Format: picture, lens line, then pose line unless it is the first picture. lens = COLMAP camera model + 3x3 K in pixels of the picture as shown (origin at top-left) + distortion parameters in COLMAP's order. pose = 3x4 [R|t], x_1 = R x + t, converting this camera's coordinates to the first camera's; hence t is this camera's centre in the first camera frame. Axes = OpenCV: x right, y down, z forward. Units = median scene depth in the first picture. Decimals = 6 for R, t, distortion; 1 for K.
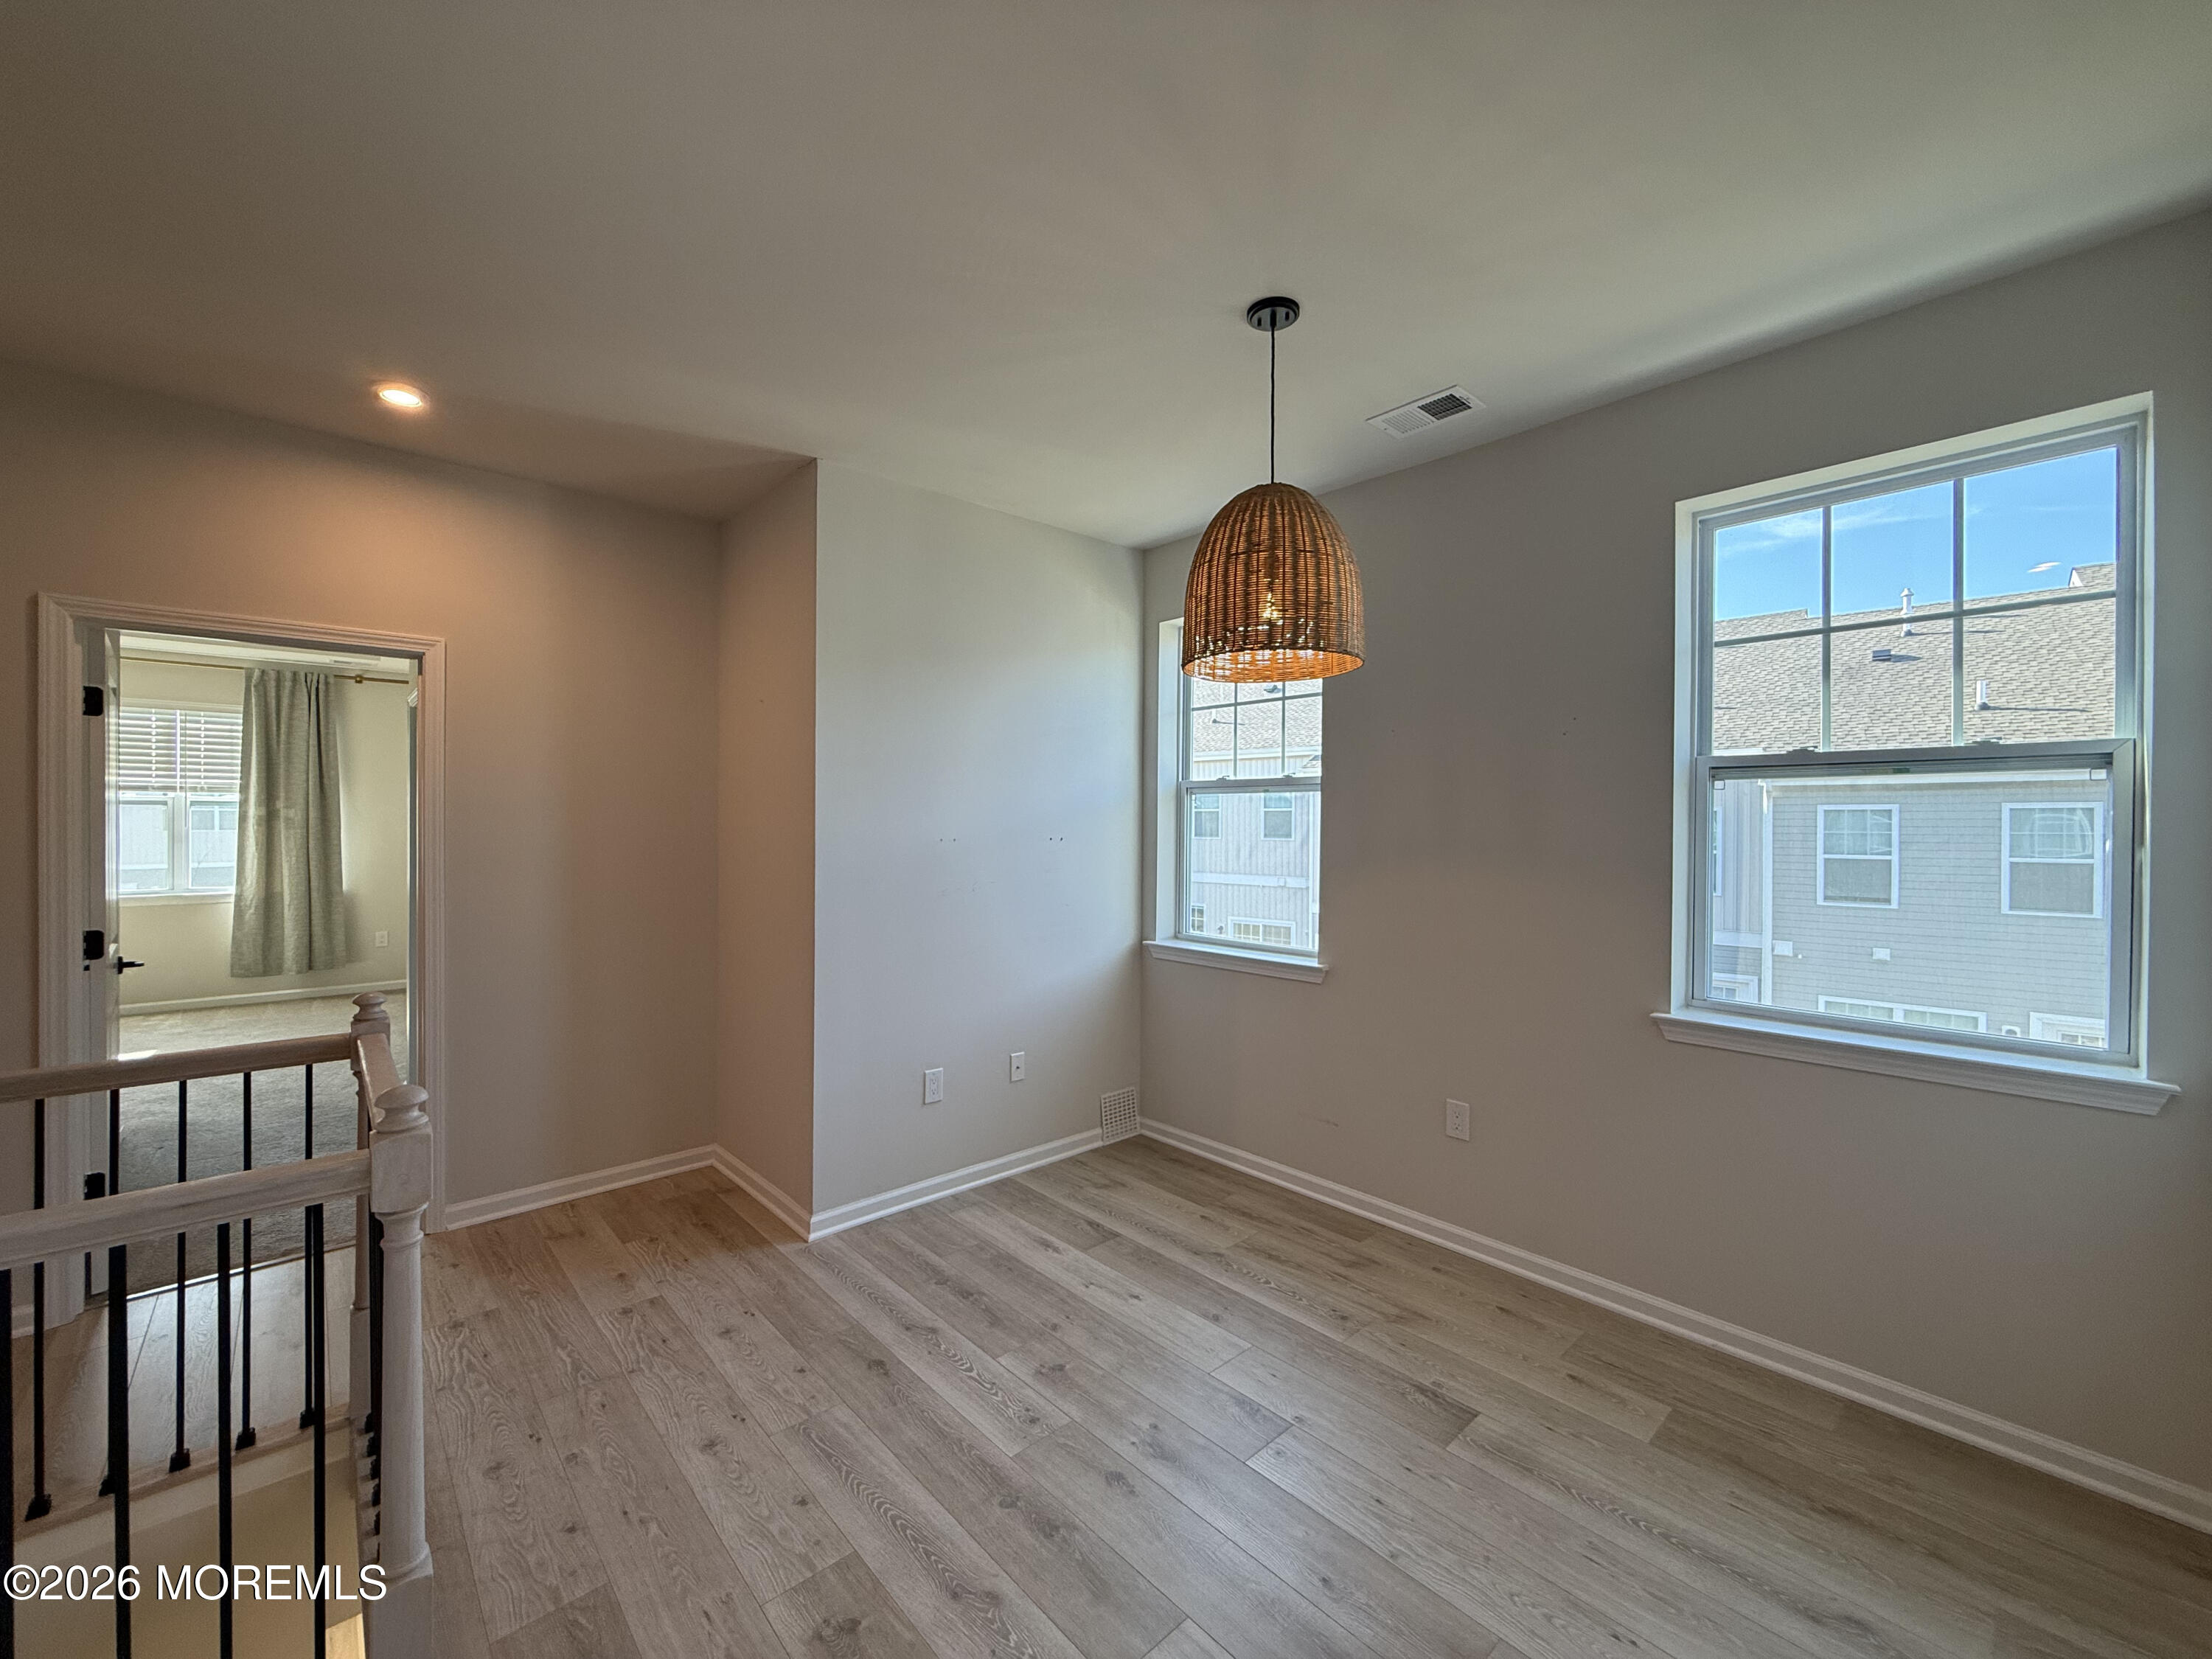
lens RADIAL K [[880.3, 0, 1096.2], [0, 880.3, 825.3], [0, 0, 1]] dist [-0.000953, 0.000184]
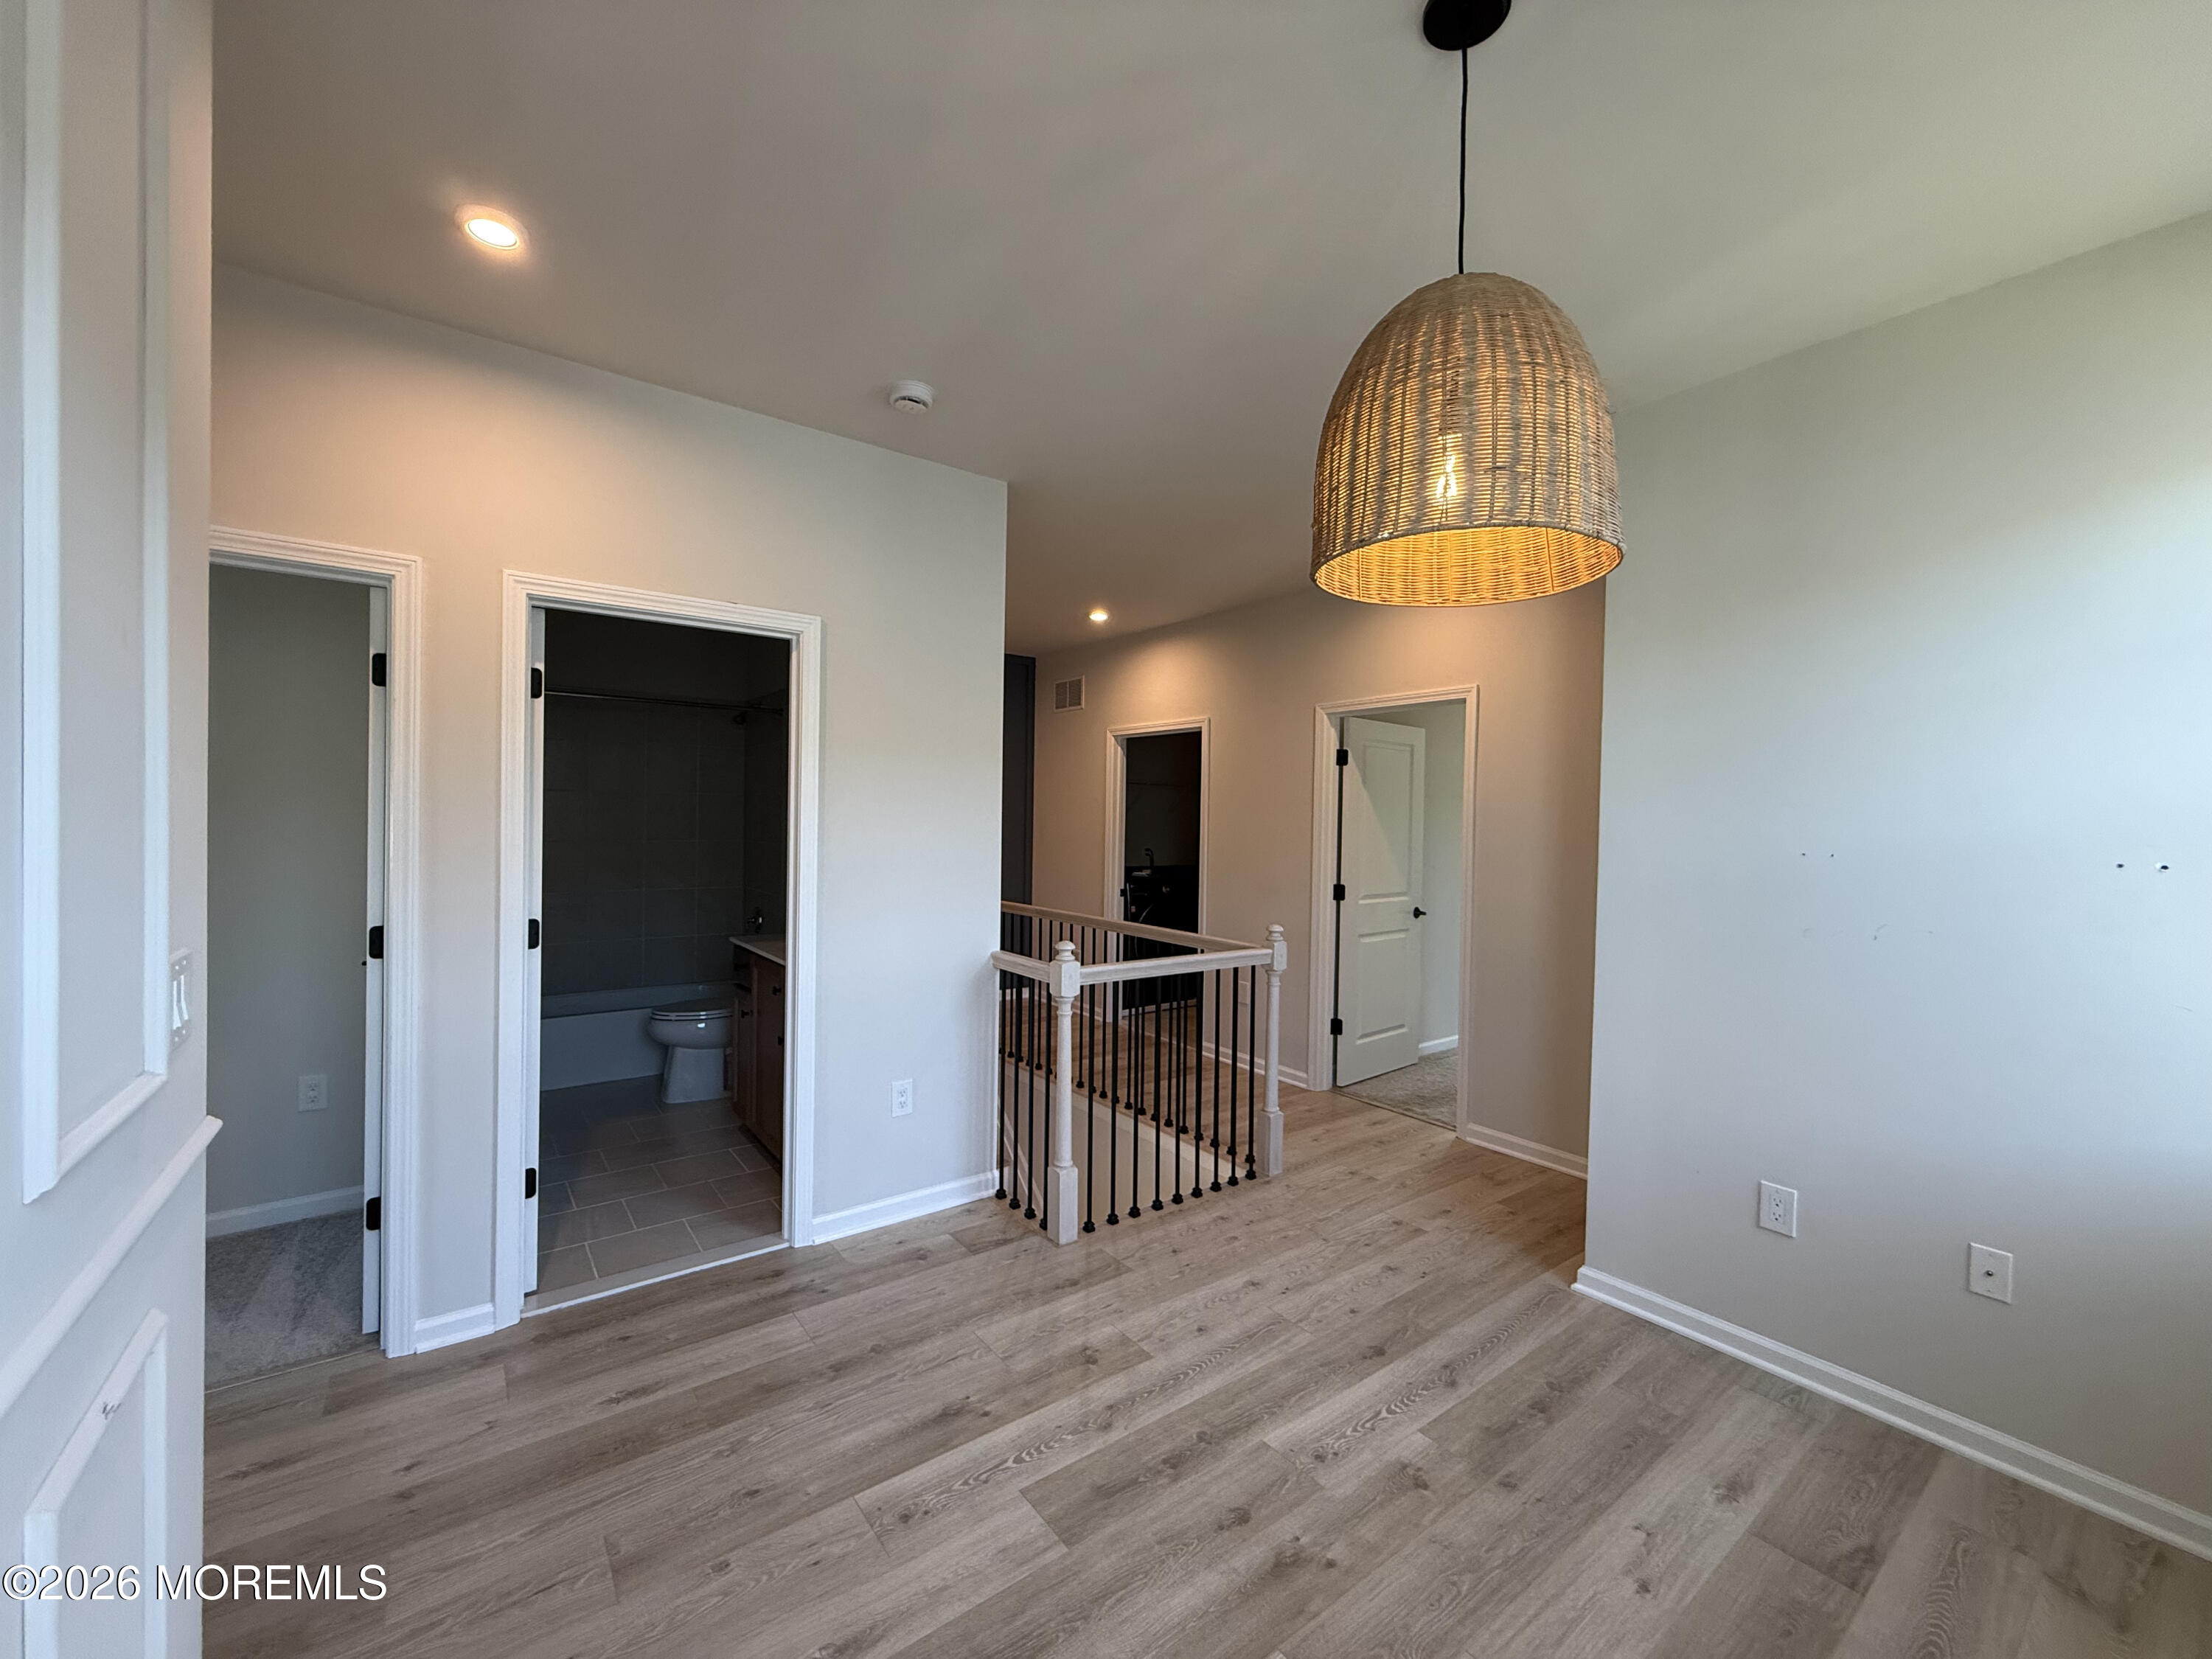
lens RADIAL K [[880.3, 0, 1105.1], [0, 880.3, 834.3], [0, 0, 1]] dist [-0.000953, 0.000184]
pose [[-0.091952, 0.009117, -0.995722, 0.264107], [-0.020148, 0.999736, 0.011015, 0.001979], [0.995560, 0.021074, -0.091744, 0.254391]]
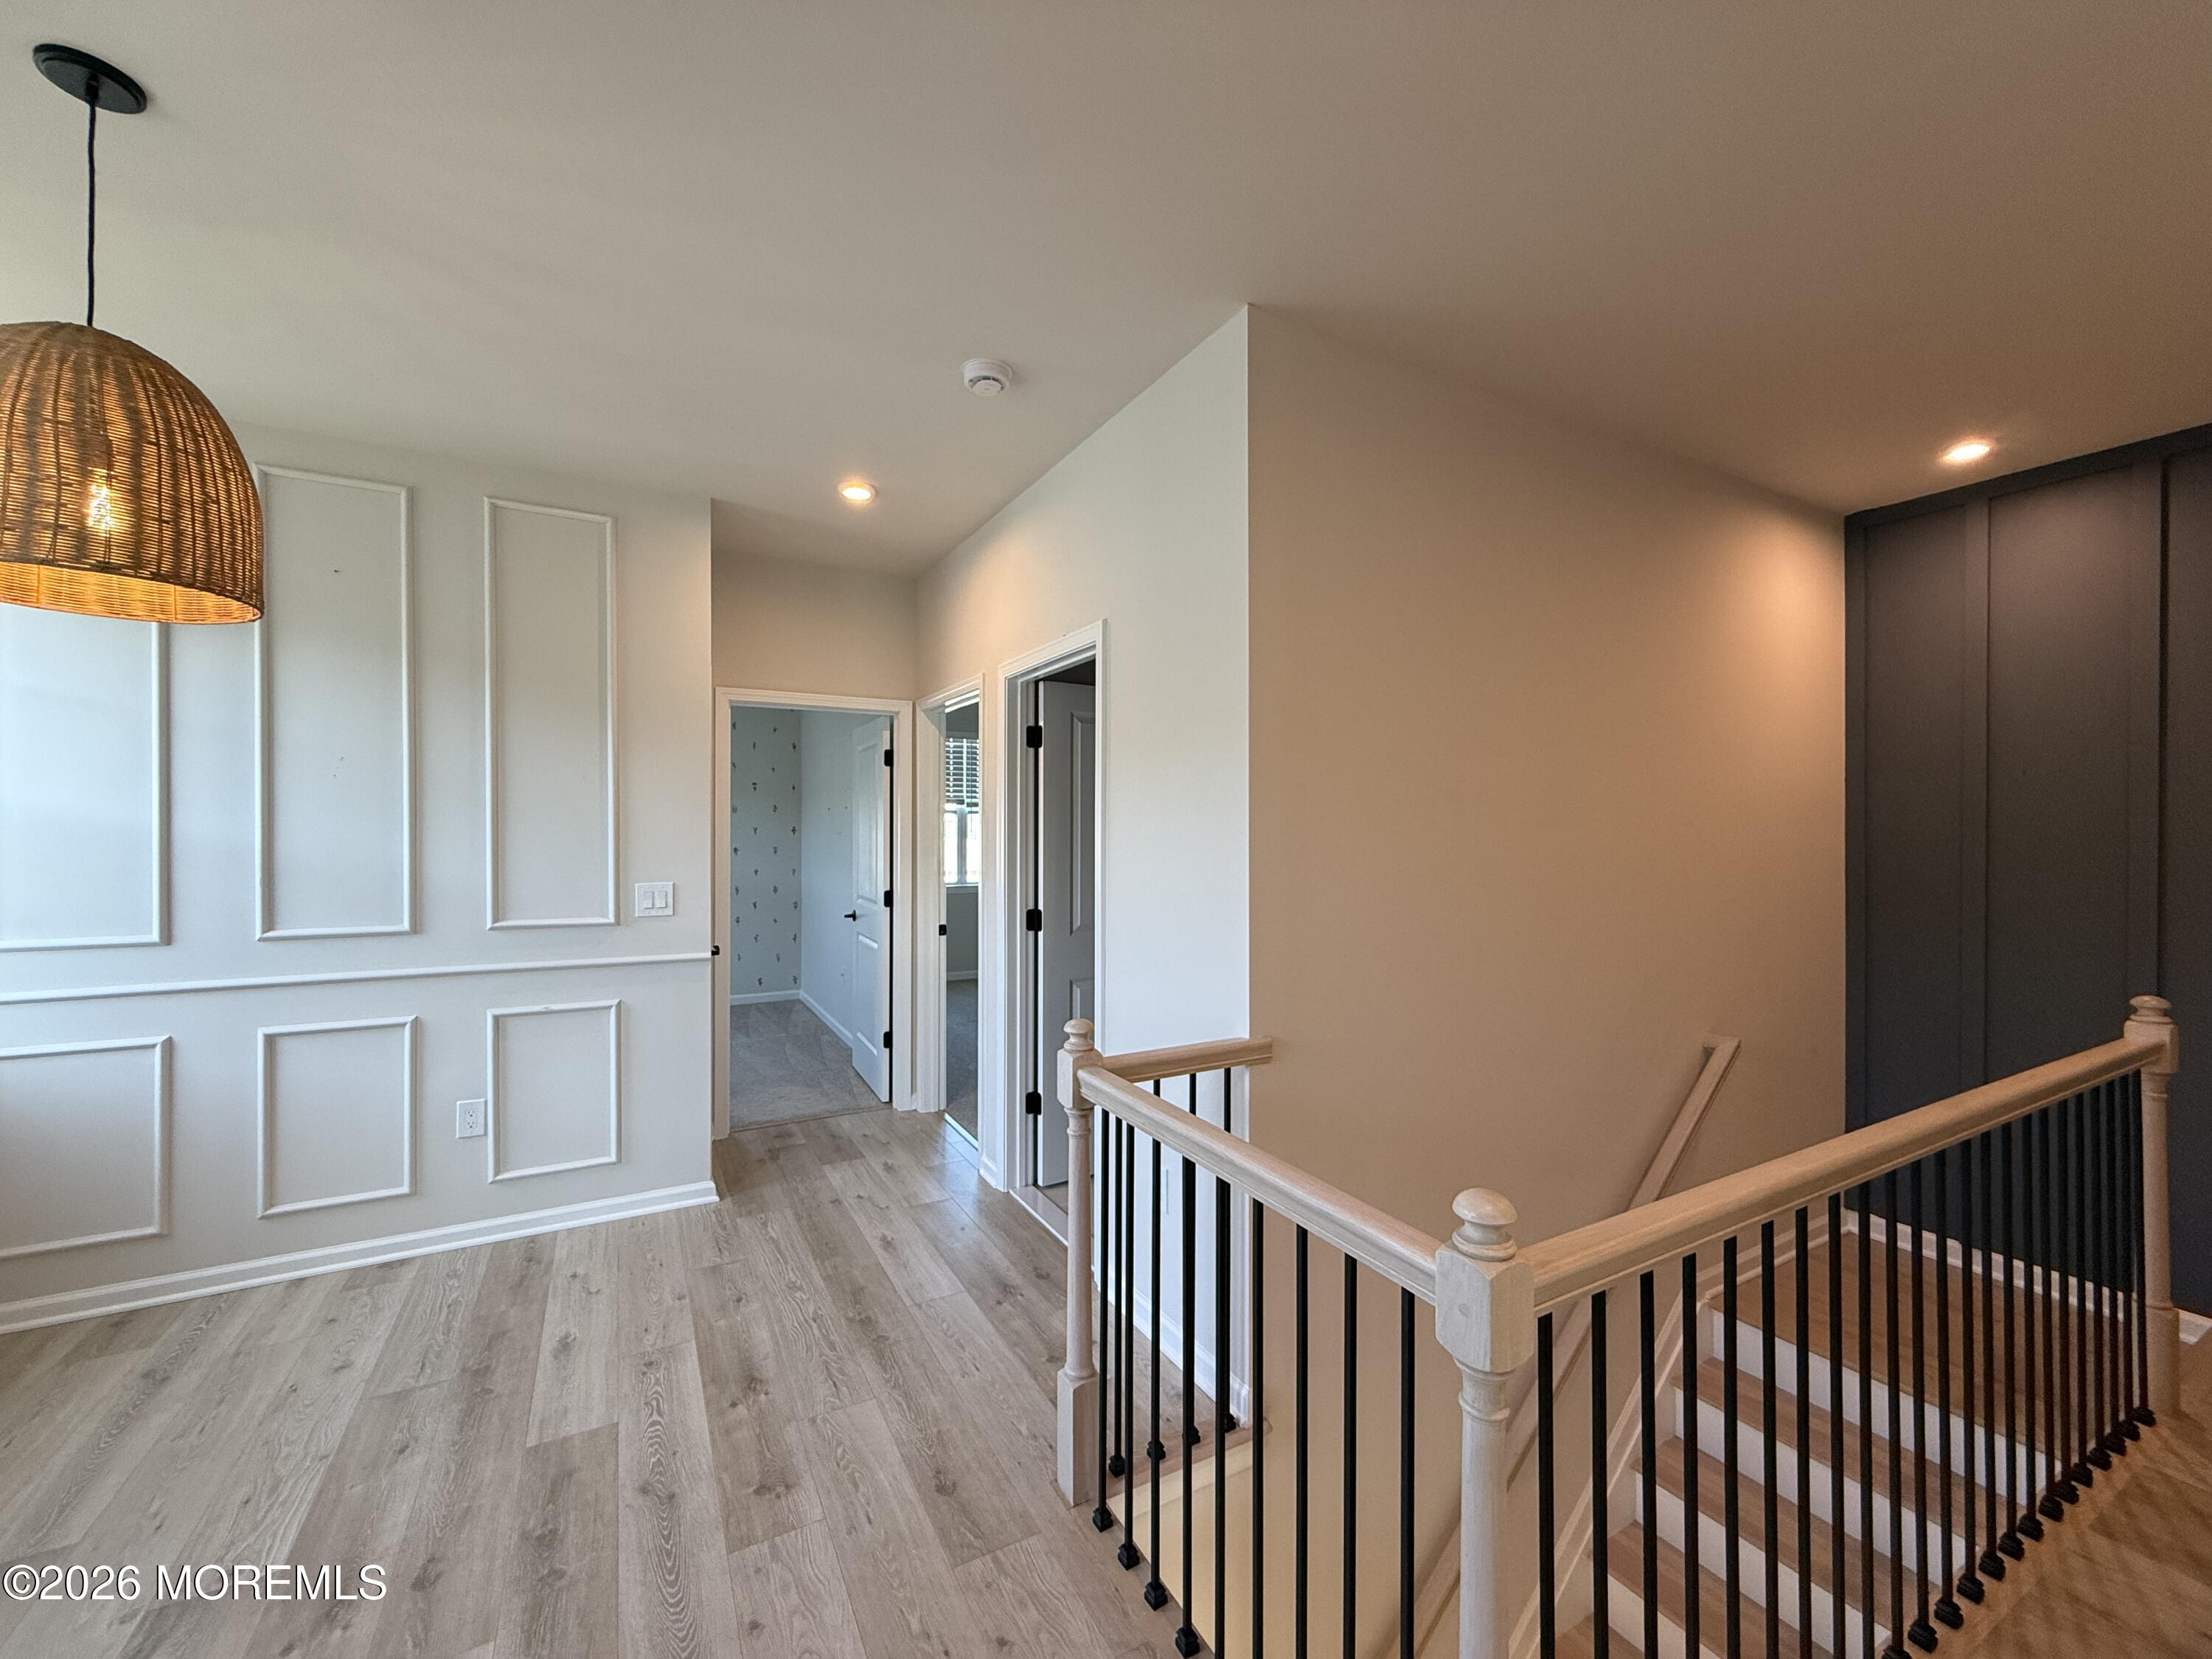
lens RADIAL K [[880.3, 0, 1089.7], [0, 880.3, 823.3], [0, 0, 1]] dist [-0.000953, 0.000184]
pose [[-0.969993, -0.004695, 0.243089, -0.224754], [-0.005953, 0.999972, -0.004441, -0.000989], [-0.243062, -0.005755, -0.969994, 0.462172]]
